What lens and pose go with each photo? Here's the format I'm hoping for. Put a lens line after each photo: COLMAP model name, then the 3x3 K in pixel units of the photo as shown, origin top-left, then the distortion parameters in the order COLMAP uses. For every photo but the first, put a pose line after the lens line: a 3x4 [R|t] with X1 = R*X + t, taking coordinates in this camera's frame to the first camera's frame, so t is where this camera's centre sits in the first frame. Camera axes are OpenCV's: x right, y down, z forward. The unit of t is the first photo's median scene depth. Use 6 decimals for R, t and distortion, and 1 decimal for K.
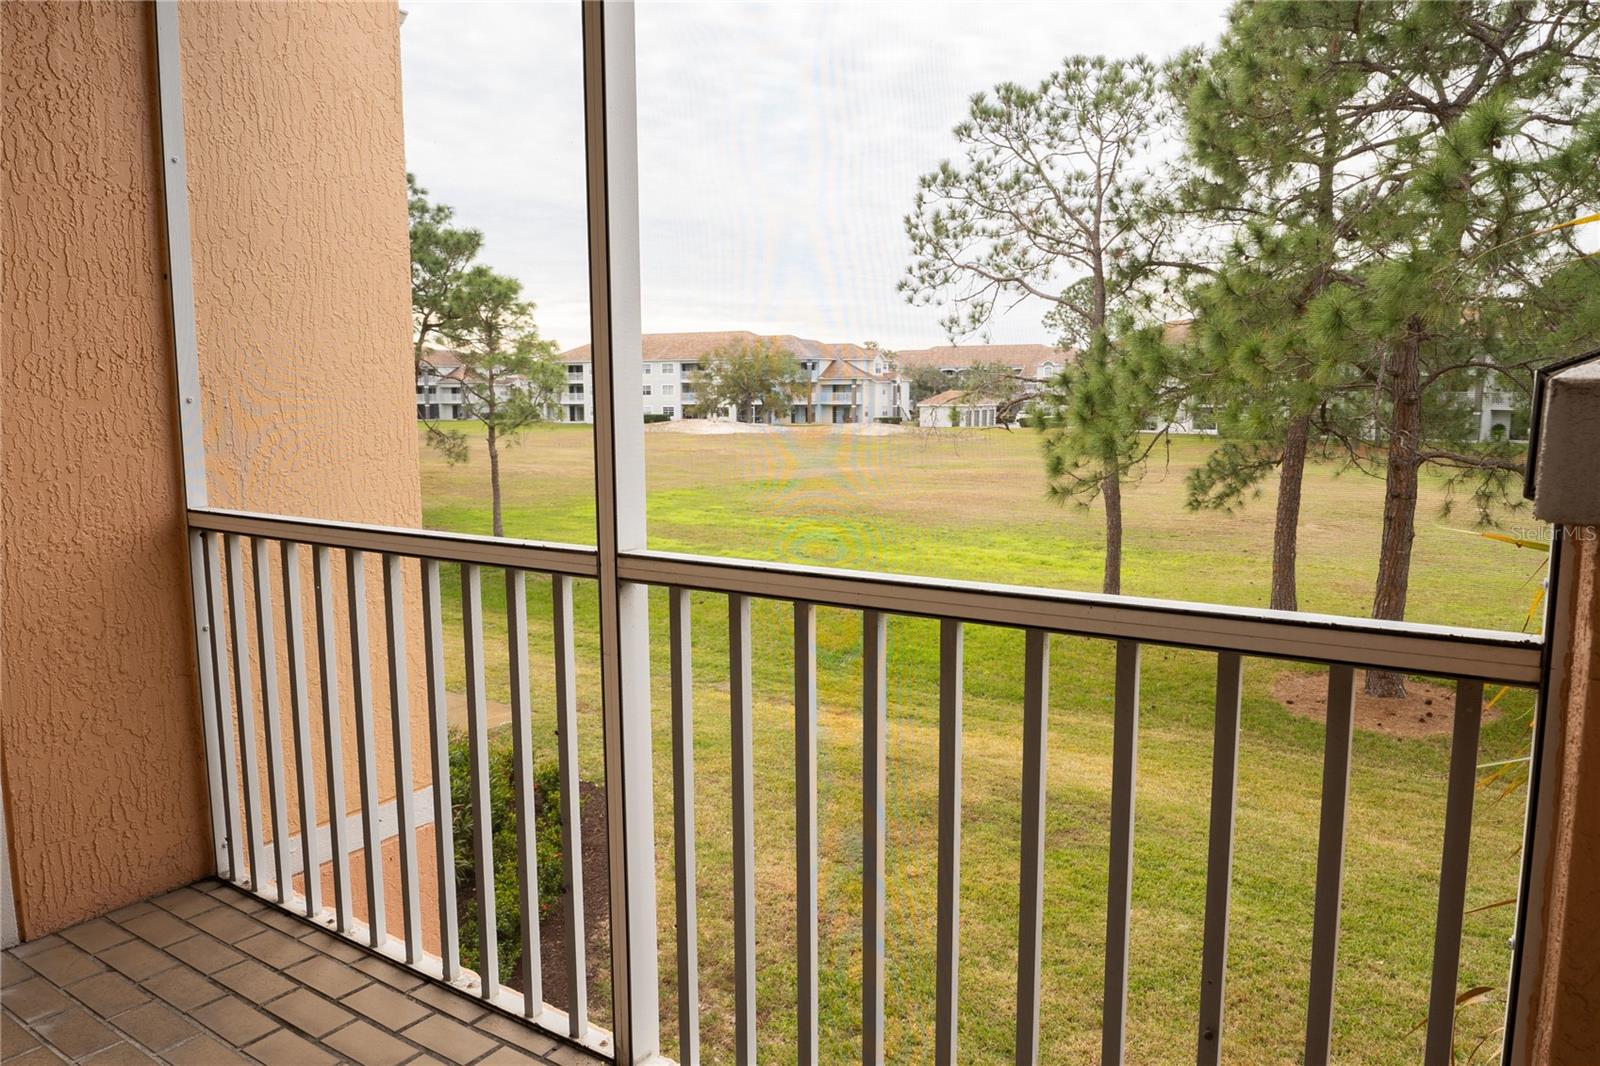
lens RADIAL K [[1071.0, 0, 806.9], [0, 1071.0, 530.8], [0, 0, 1]] dist [-0.022541, -0.001749]
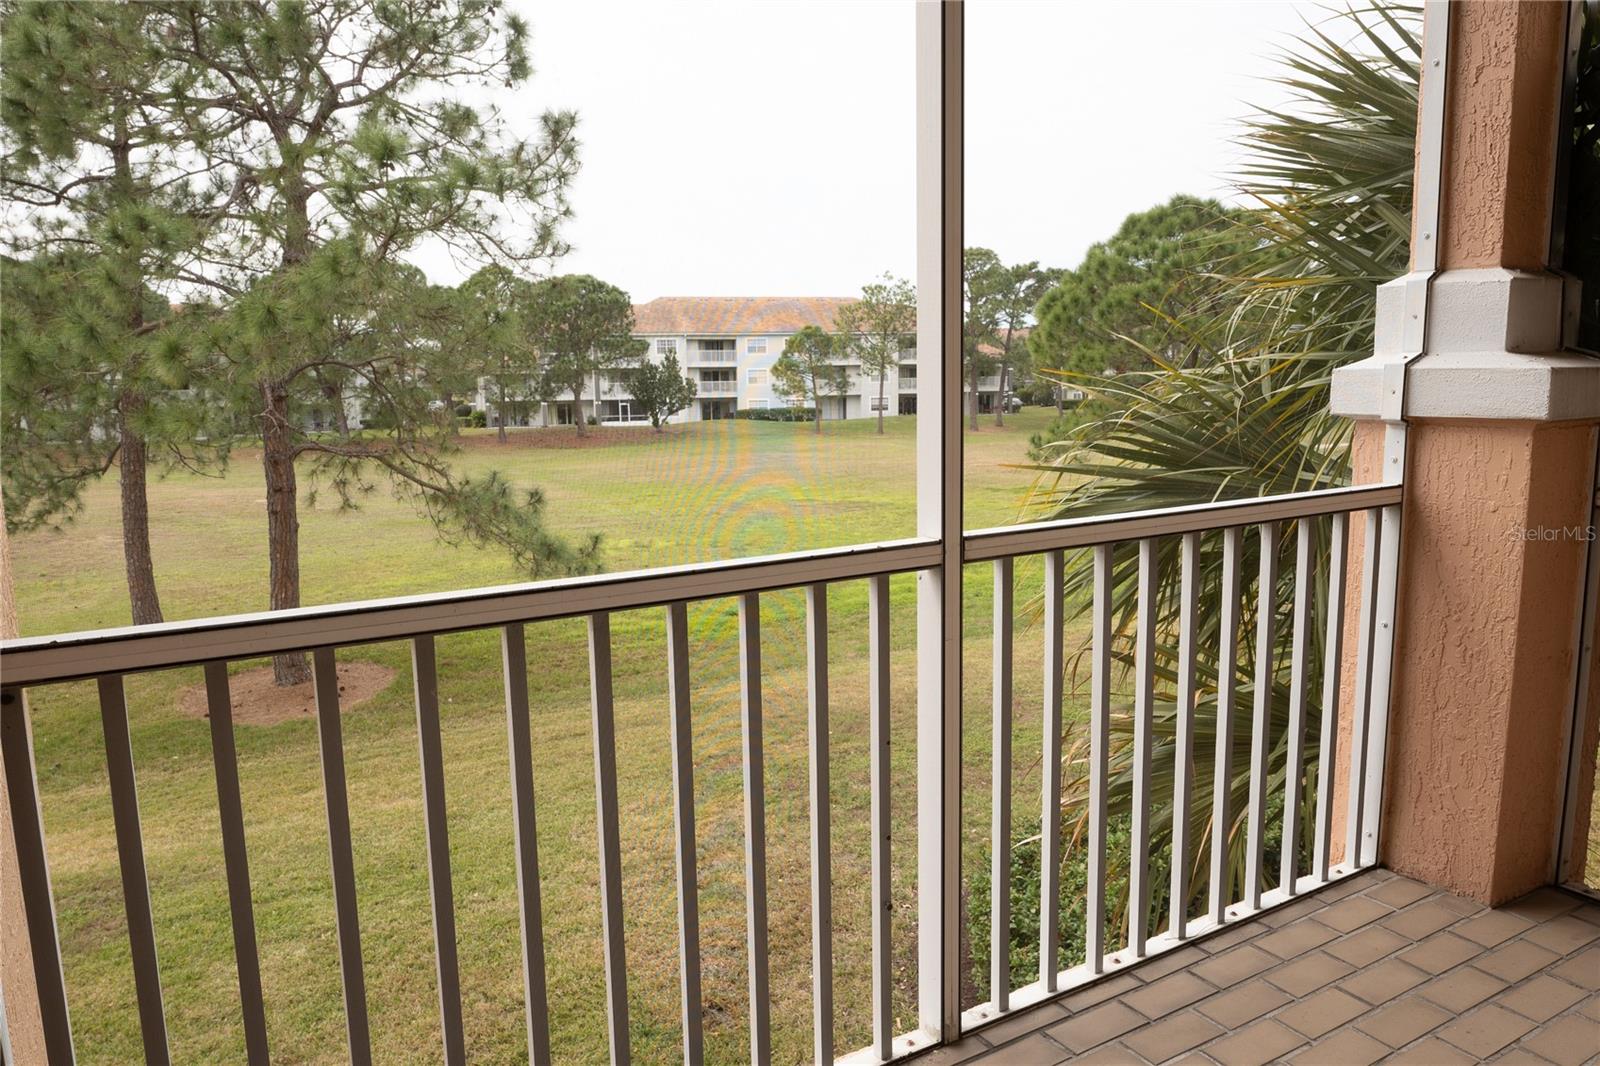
lens RADIAL K [[1071.0, 0, 806.9], [0, 1071.0, 530.8], [0, 0, 1]] dist [-0.022541, -0.001749]
pose [[0.439412, -0.128923, 0.888986, -0.126665], [0.128160, 0.988521, 0.080010, -0.009497], [-0.889096, 0.078775, 0.450891, 0.072884]]
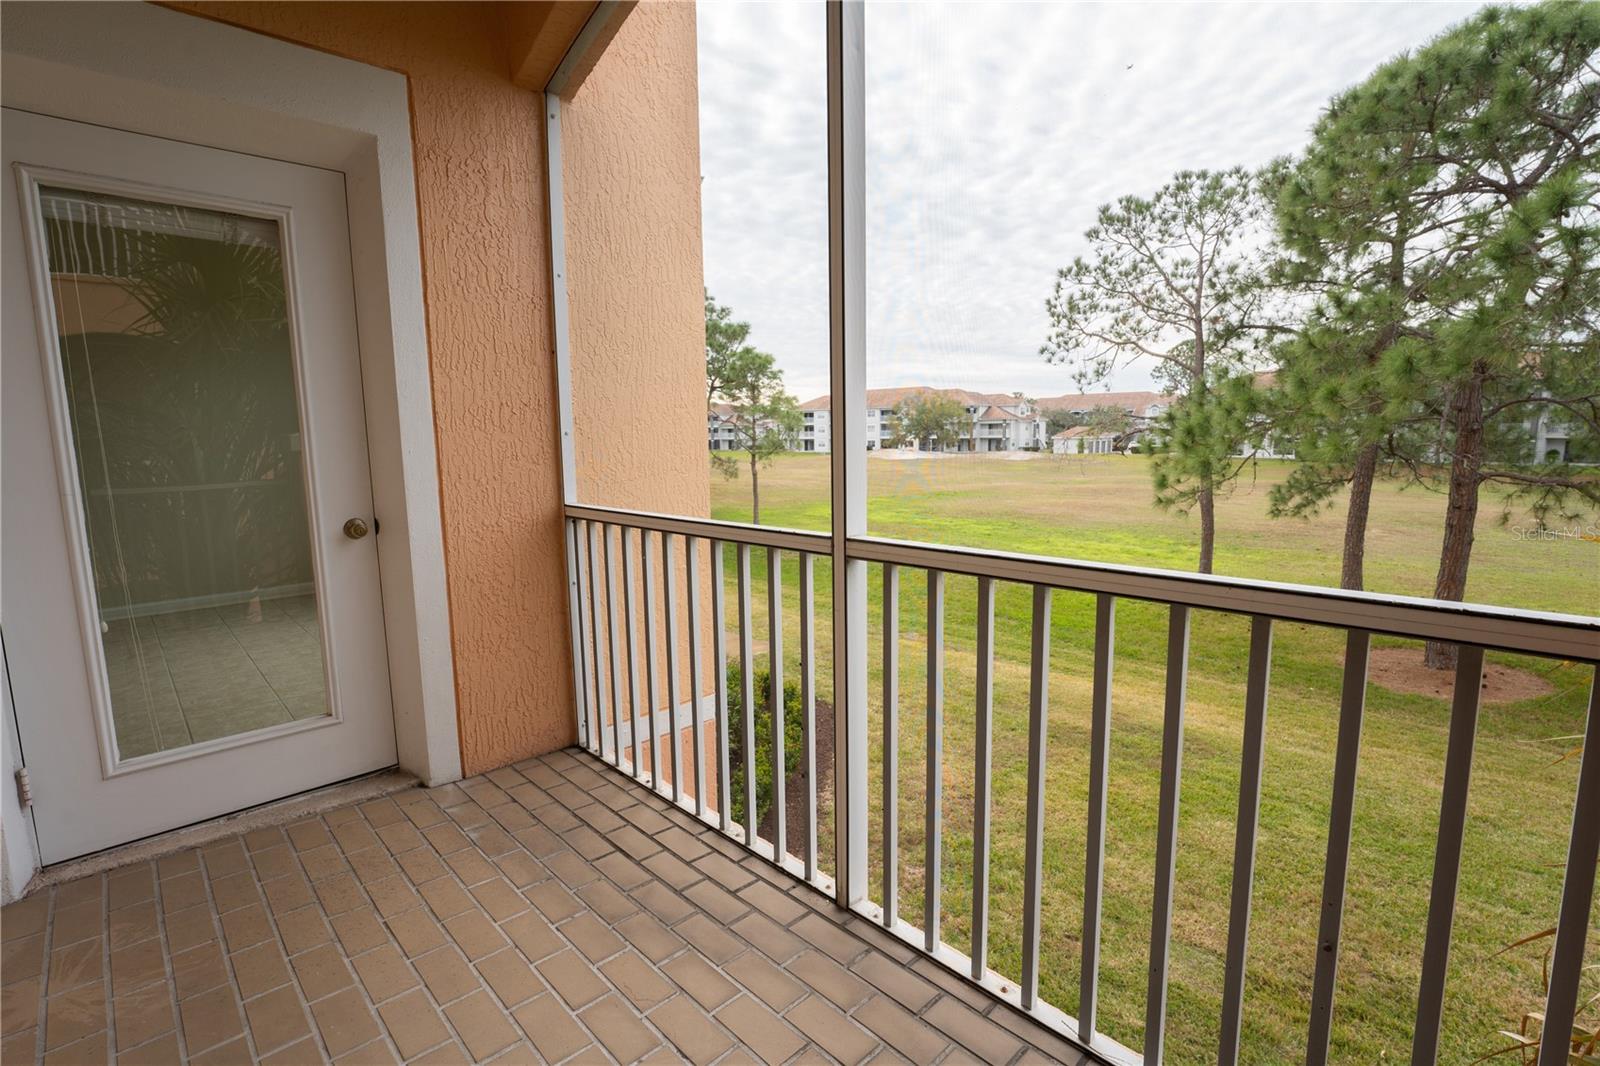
lens RADIAL K [[741.1, 0, 800.0], [0, 741.1, 533.0], [0, 0, 1]] dist [-0.018866, -0.000075]
pose [[0.975253, 0.018988, -0.220275, -0.002581], [-0.017056, 0.999798, 0.010669, 0.000568], [0.220433, -0.006648, 0.975379, 0.005321]]
